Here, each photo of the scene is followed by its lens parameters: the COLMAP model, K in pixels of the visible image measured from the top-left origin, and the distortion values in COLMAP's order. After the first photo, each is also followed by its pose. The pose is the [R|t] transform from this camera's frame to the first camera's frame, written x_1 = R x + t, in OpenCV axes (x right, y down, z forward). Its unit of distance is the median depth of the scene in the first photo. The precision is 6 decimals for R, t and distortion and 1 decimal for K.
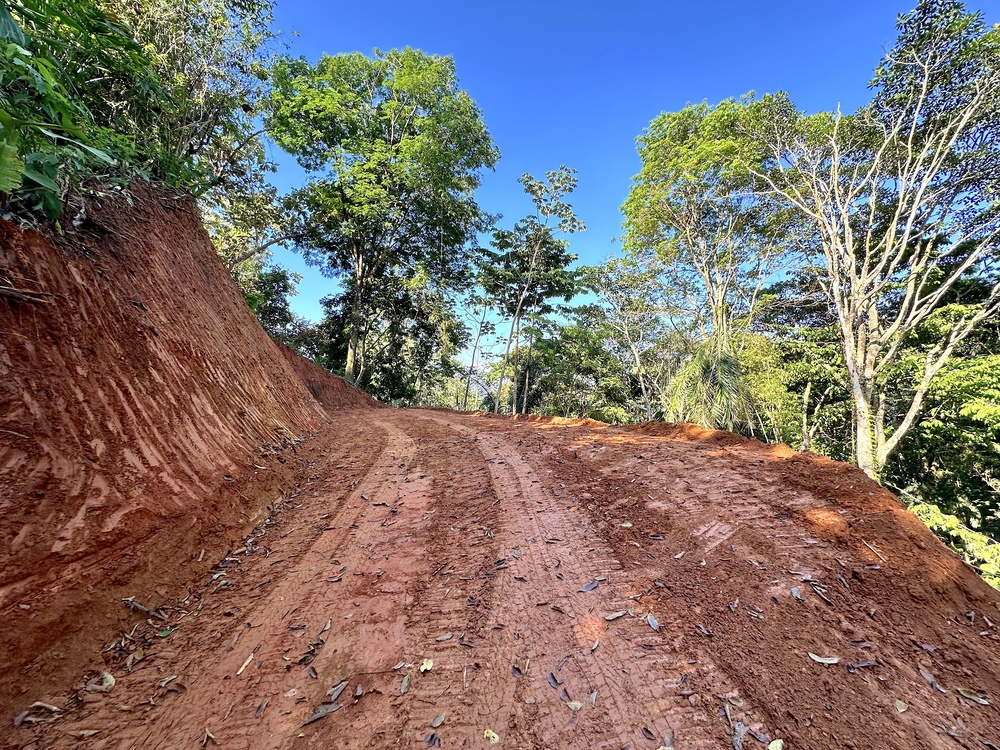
lens RADIAL K [[404.2, 0, 499.1], [0, 404.2, 371.1], [0, 0, 1]] dist [0.002031, 0.000211]
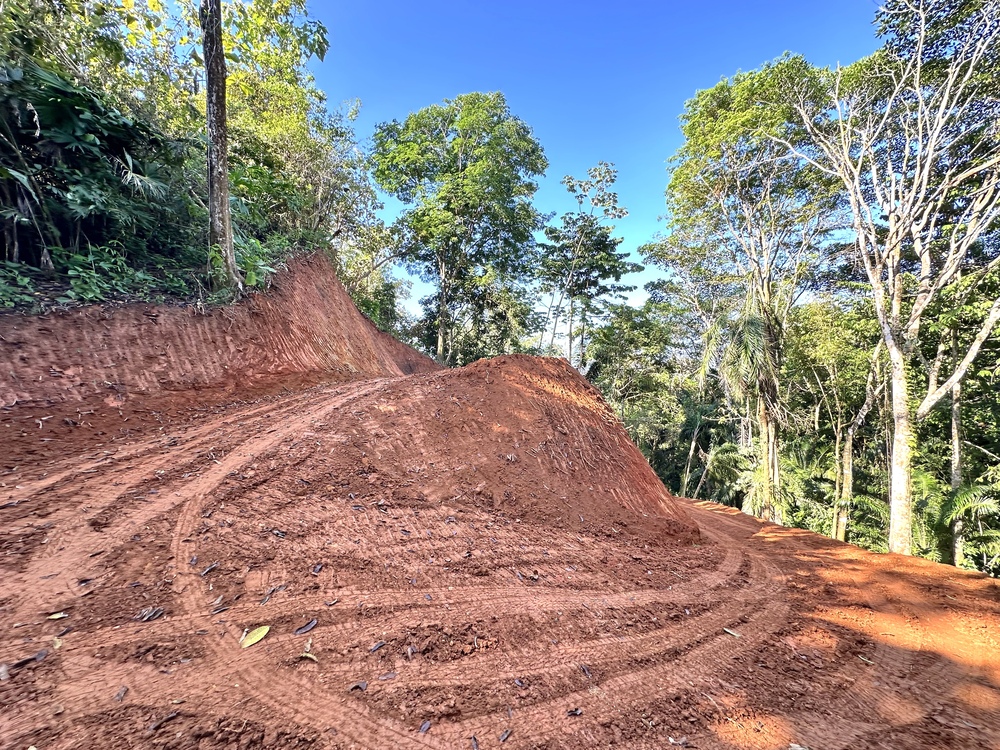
lens RADIAL K [[404.2, 0, 495.3], [0, 404.2, 373.2], [0, 0, 1]] dist [0.002031, 0.000211]
pose [[0.949536, -0.038077, -0.311338, 0.190681], [0.048653, 0.998470, 0.026272, 0.035766], [0.309862, -0.040094, 0.949936, -0.176326]]
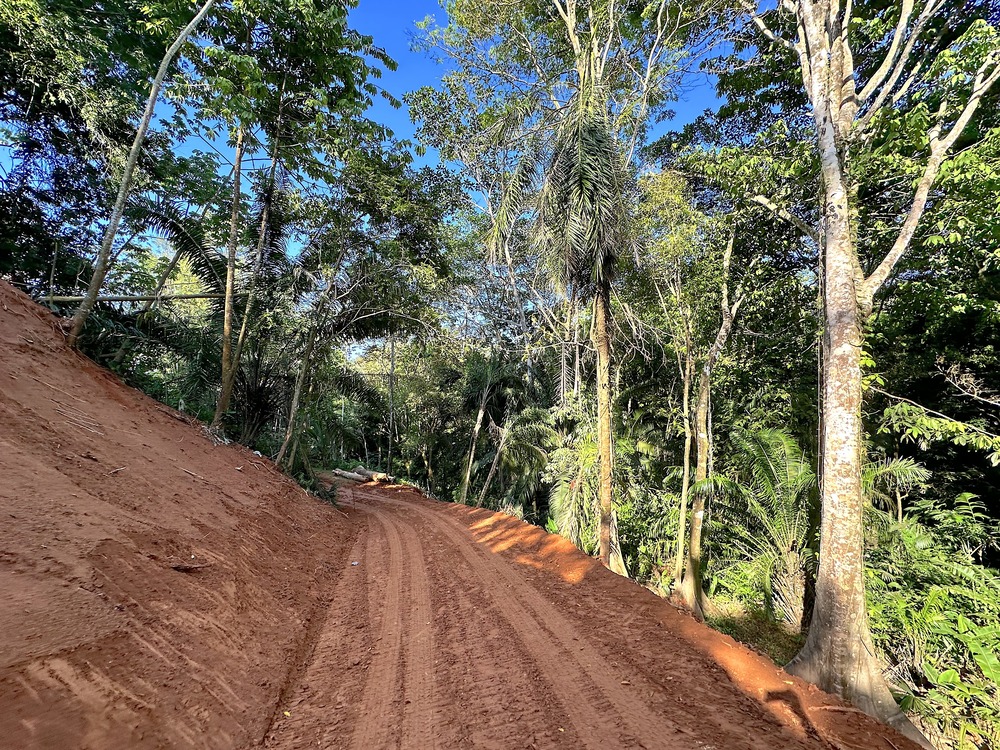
lens RADIAL K [[404.2, 0, 499.1], [0, 404.2, 369.8], [0, 0, 1]] dist [0.002031, 0.000211]
pose [[0.986165, -0.017488, 0.164839, 0.278477], [0.011214, 0.999180, 0.038917, 0.196024], [-0.165384, -0.036530, 0.985552, 0.398293]]
